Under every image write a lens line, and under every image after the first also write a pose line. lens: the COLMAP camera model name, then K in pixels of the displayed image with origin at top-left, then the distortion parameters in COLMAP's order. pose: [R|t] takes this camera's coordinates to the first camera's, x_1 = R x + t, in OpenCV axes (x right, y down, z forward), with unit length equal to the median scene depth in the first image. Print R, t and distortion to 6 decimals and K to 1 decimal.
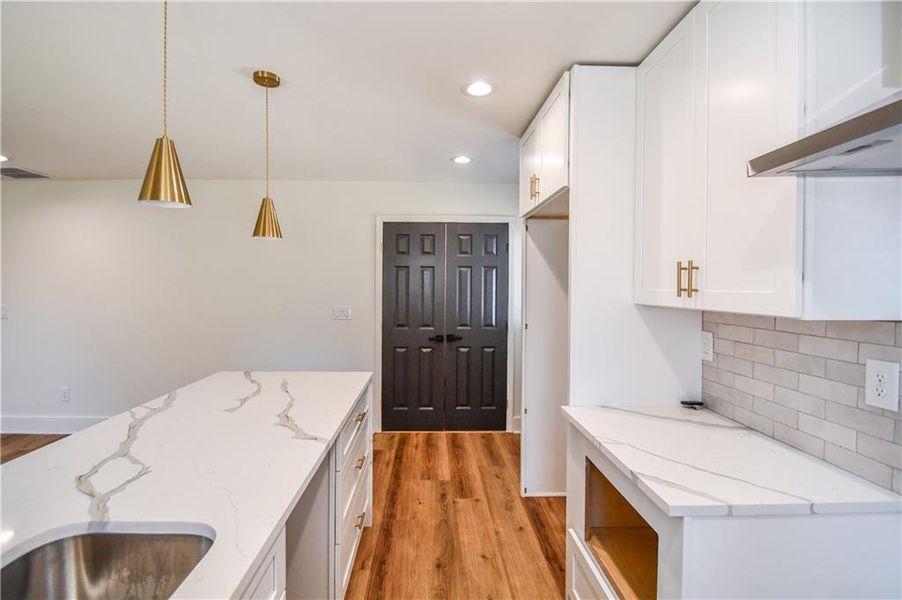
lens RADIAL K [[427.3, 0, 447.8], [0, 427.3, 289.3], [0, 0, 1]] dist [-0.001317, -0.000944]
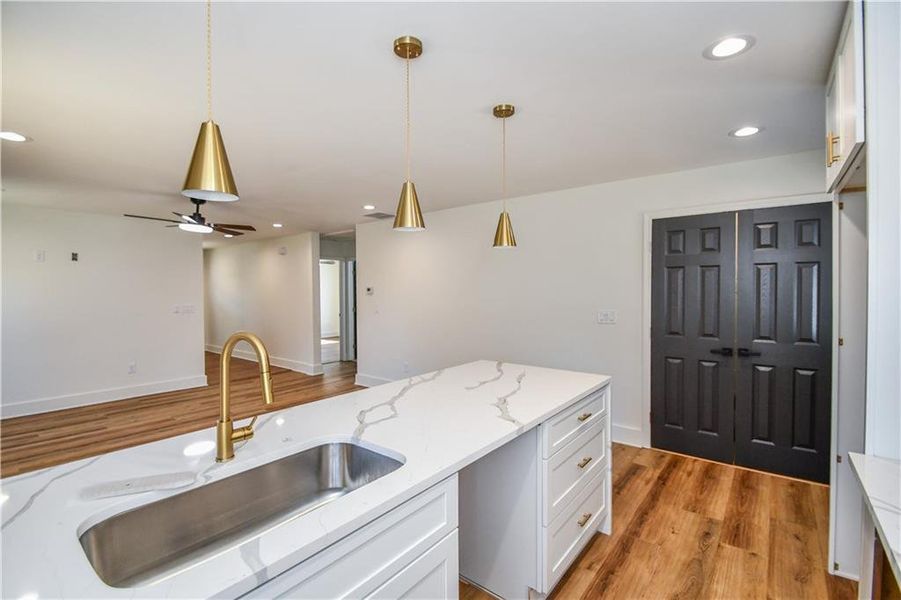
lens RADIAL K [[422.4, 0, 425.8], [0, 422.4, 293.1], [0, 0, 1]] dist [0.001887, -0.013317]
pose [[0.738418, -0.002746, -0.674337, 0.125829], [-0.000125, 0.999991, -0.004208, 0.006070], [0.674343, 0.003192, 0.738412, 0.004895]]
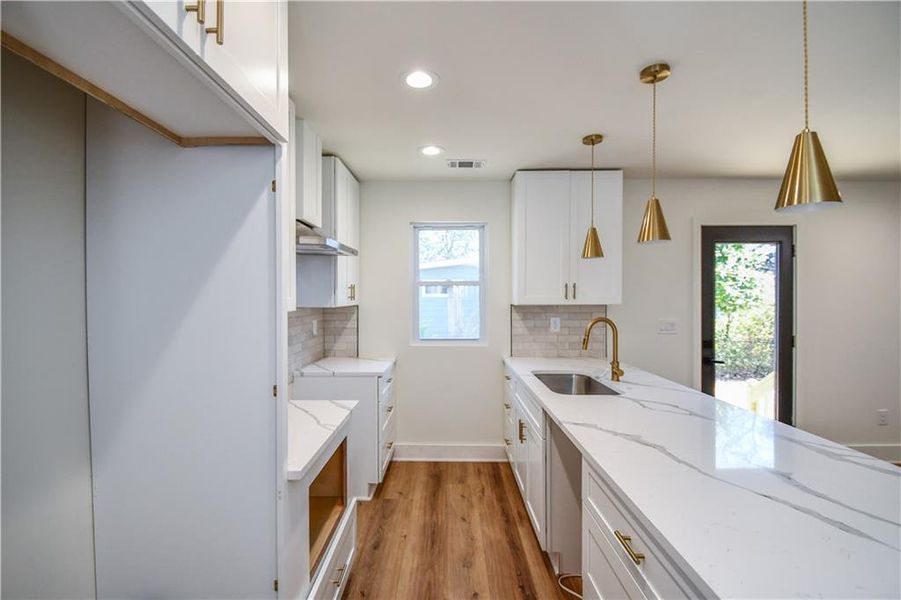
lens RADIAL K [[413.1, 0, 452.2], [0, 413.1, 296.9], [0, 0, 1]] dist [-0.003694, -0.000642]
pose [[-0.999637, -0.003527, 0.026708, 0.003239], [-0.003230, 0.999932, 0.011171, -0.008733], [-0.026746, 0.011080, -0.999581, 0.984920]]
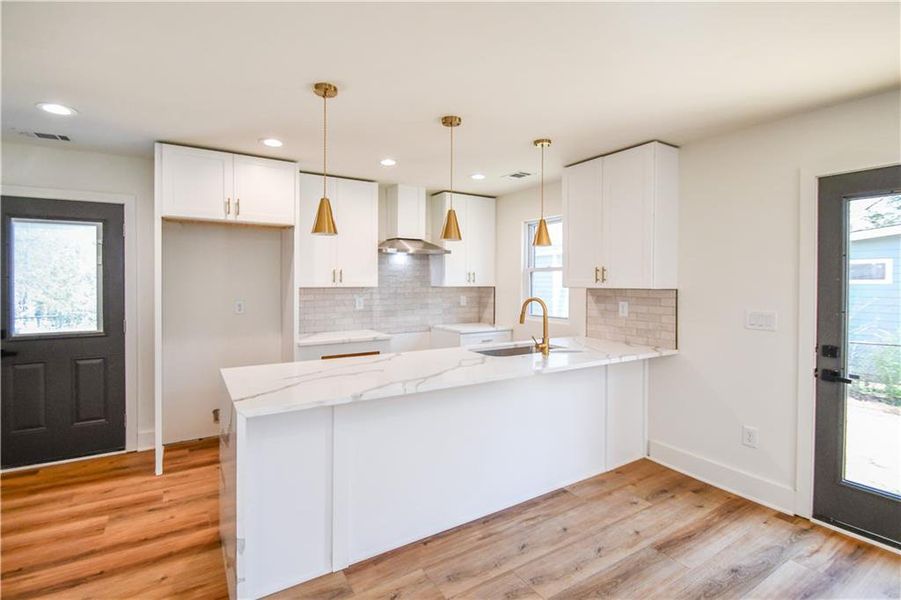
lens RADIAL K [[417.5, 0, 450.5], [0, 417.5, 283.2], [0, 0, 1]] dist [-0.000215, -0.000237]
pose [[-0.530398, -0.010397, 0.847685, -0.975226], [0.002585, 0.999900, 0.013882, -0.007473], [-0.847745, 0.009554, -0.530318, 0.833538]]
